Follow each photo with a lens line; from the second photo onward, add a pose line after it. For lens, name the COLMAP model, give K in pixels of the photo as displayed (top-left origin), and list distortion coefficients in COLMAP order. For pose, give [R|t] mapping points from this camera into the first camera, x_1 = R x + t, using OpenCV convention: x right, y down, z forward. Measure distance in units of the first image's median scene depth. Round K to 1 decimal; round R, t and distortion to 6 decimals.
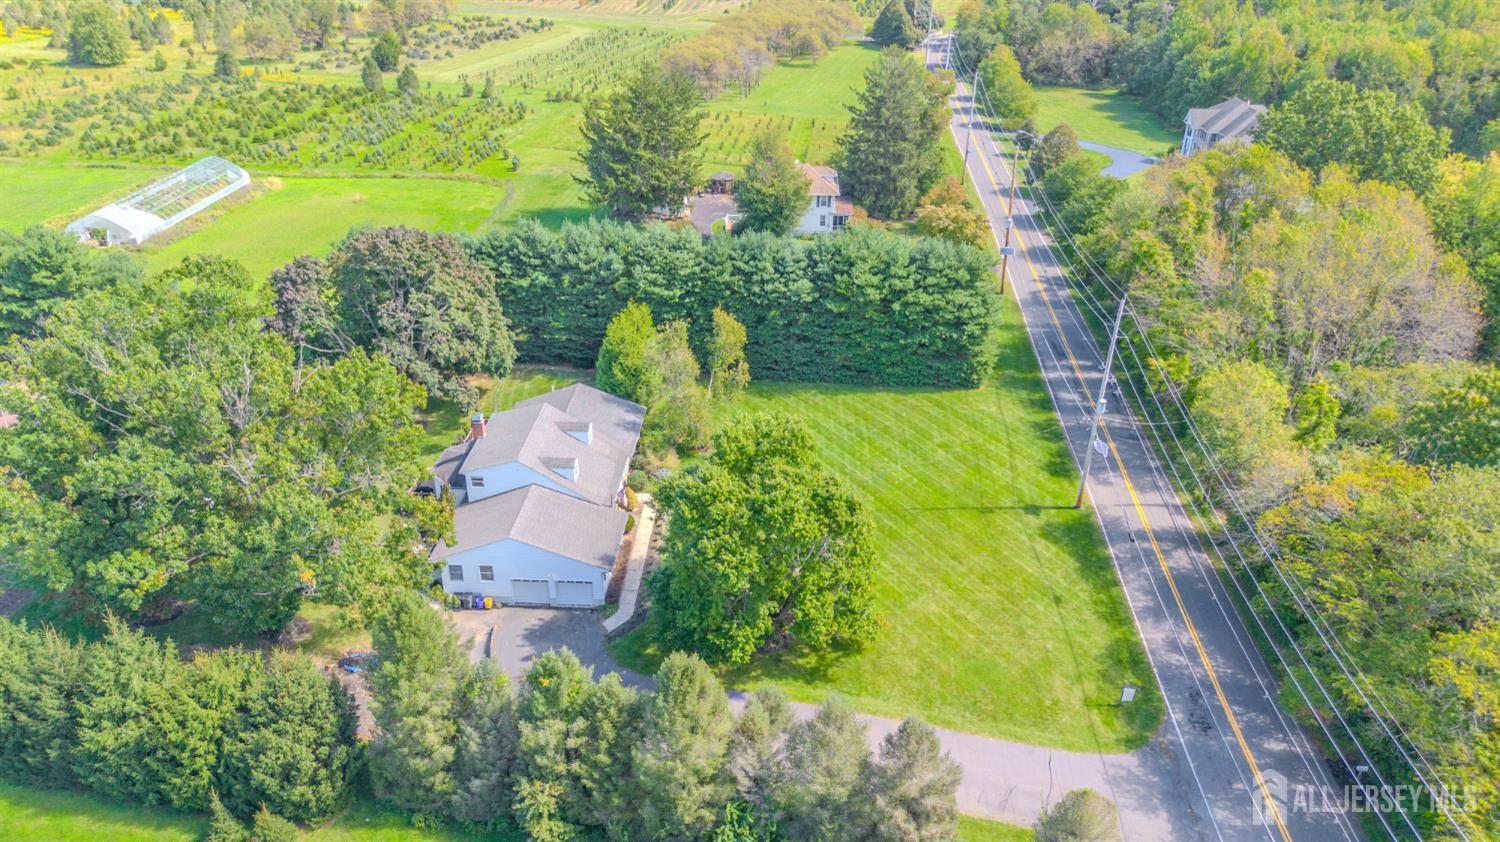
lens RADIAL K [[1071.7, 0, 757.4], [0, 1071.7, 413.2], [0, 0, 1]] dist [0.088962, -0.096026]
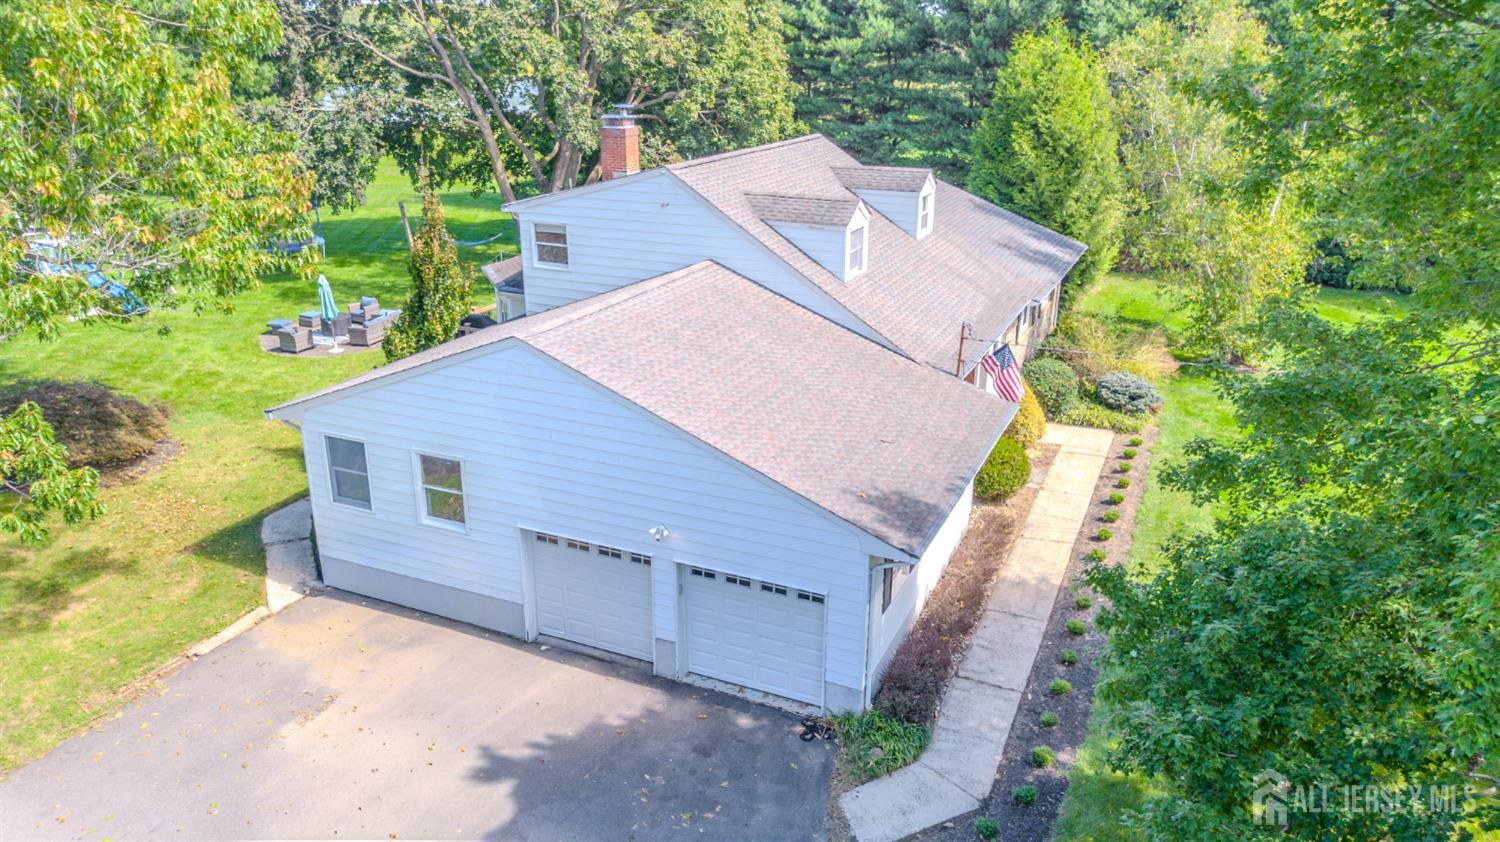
lens RADIAL K [[1067.0, 0, 746.4], [0, 1067.0, 416.6], [0, 0, 1]] dist [0.062330, -0.057690]
pose [[0.928962, 0.118254, -0.350779, -0.082254], [-0.164541, 0.980753, -0.105122, 0.126079], [0.331596, 0.155372, 0.930539, 0.675011]]
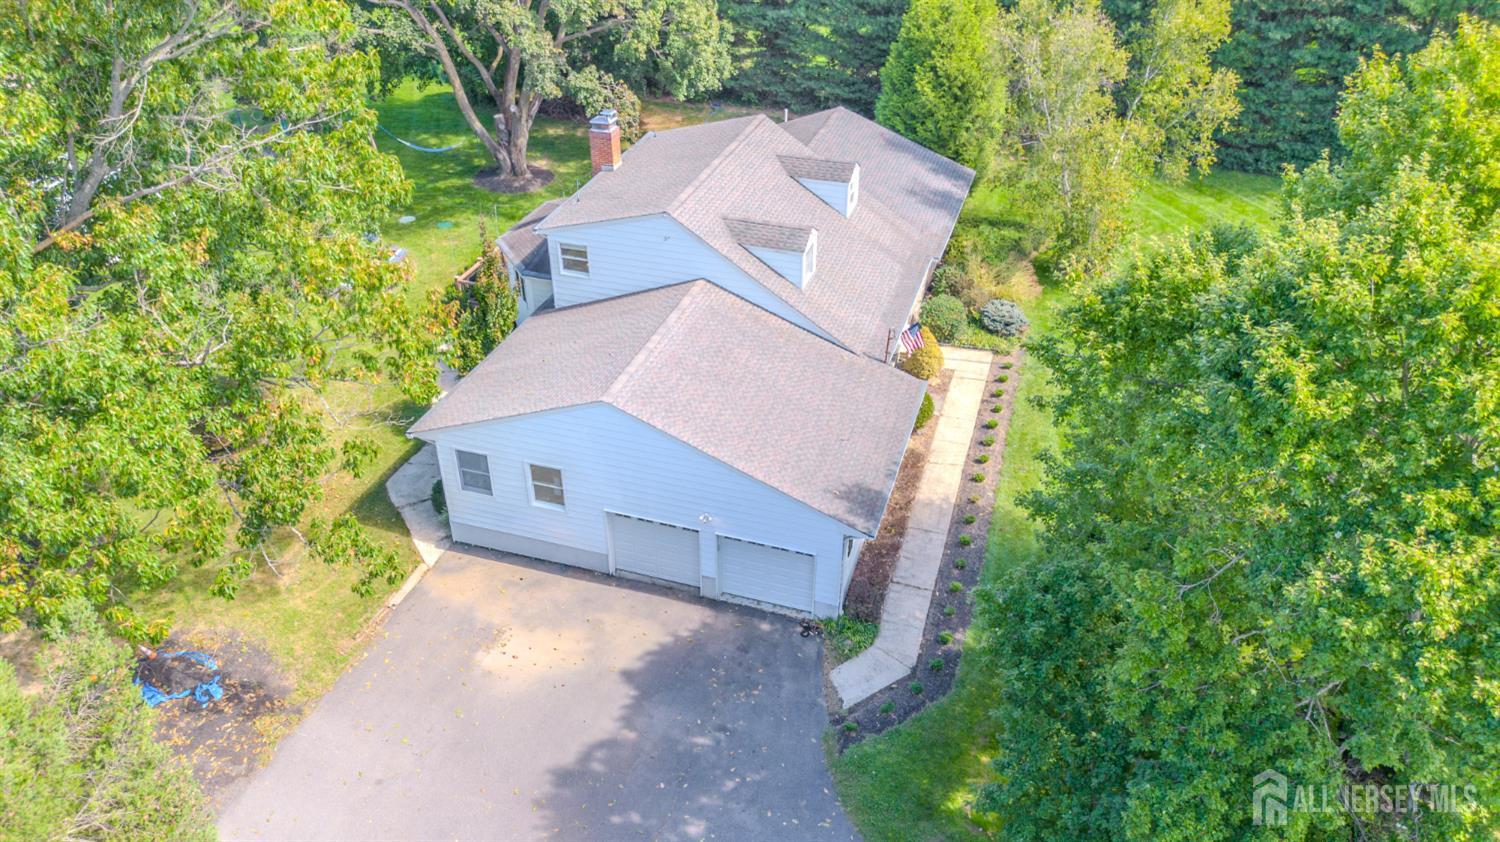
lens RADIAL K [[1063.0, 0, 747.1], [0, 1063.0, 419.3], [0, 0, 1]] dist [0.082262, -0.088333]
pose [[0.964981, 0.138439, -0.222816, -0.088391], [-0.113975, 0.986307, 0.119200, 0.062516], [0.236267, -0.089630, 0.967546, 0.565325]]
